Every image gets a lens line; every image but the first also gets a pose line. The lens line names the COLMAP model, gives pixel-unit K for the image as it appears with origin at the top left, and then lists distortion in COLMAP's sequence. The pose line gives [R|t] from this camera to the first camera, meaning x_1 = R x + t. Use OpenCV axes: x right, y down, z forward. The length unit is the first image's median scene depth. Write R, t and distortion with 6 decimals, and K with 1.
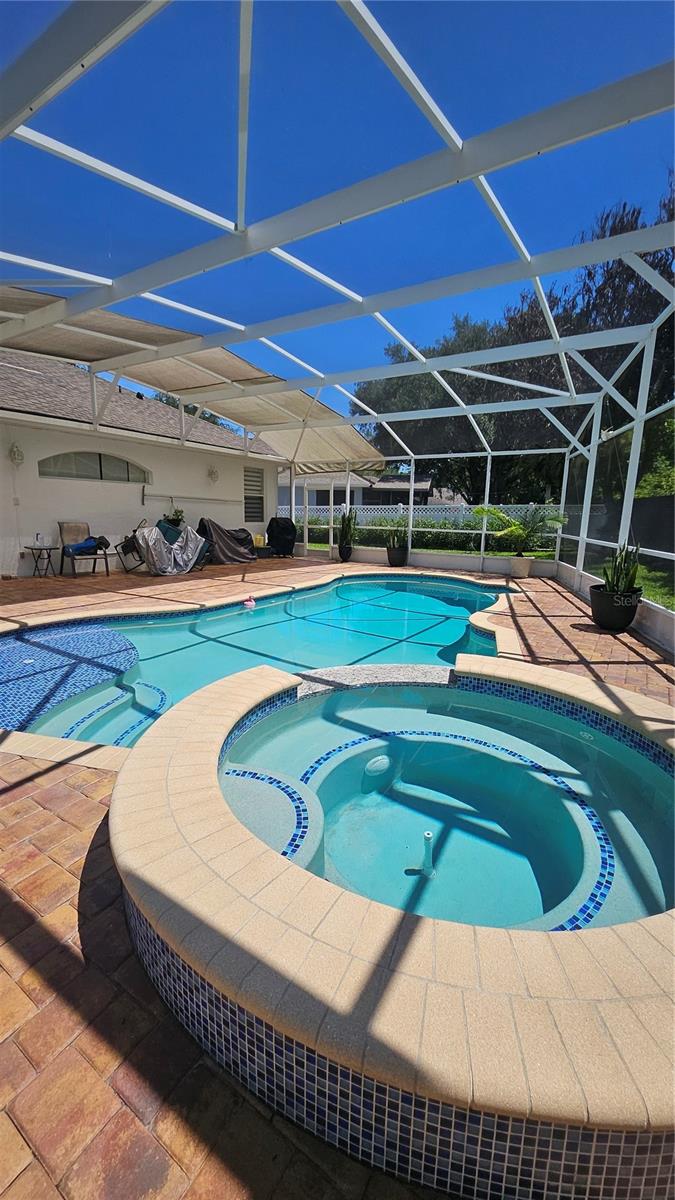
lens RADIAL K [[467.3, 0, 333.4], [0, 467.3, 607.2], [0, 0, 1]] dist [0.020199, -0.000057]
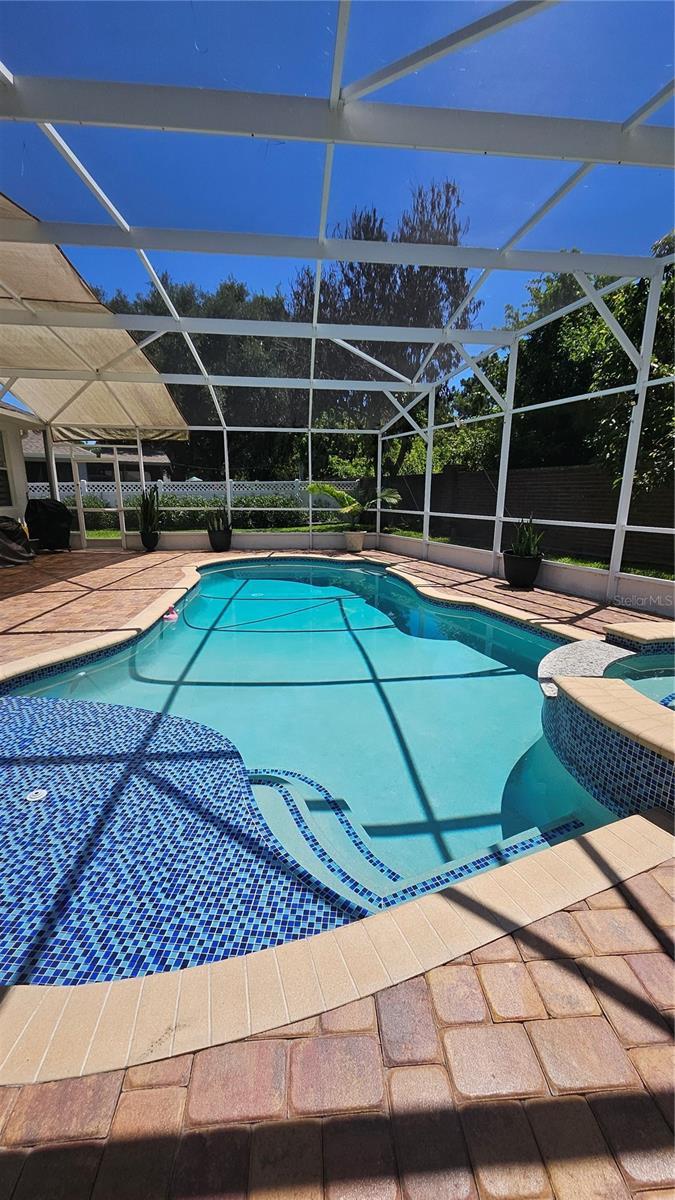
lens RADIAL K [[473.9, 0, 337.3], [0, 473.9, 604.9], [0, 0, 1]] dist [0.000885, -0.000218]
pose [[0.793575, -0.154947, 0.588414, -0.239346], [0.130104, 0.987878, 0.084671, -0.033370], [-0.594401, 0.009362, 0.804115, 0.140128]]
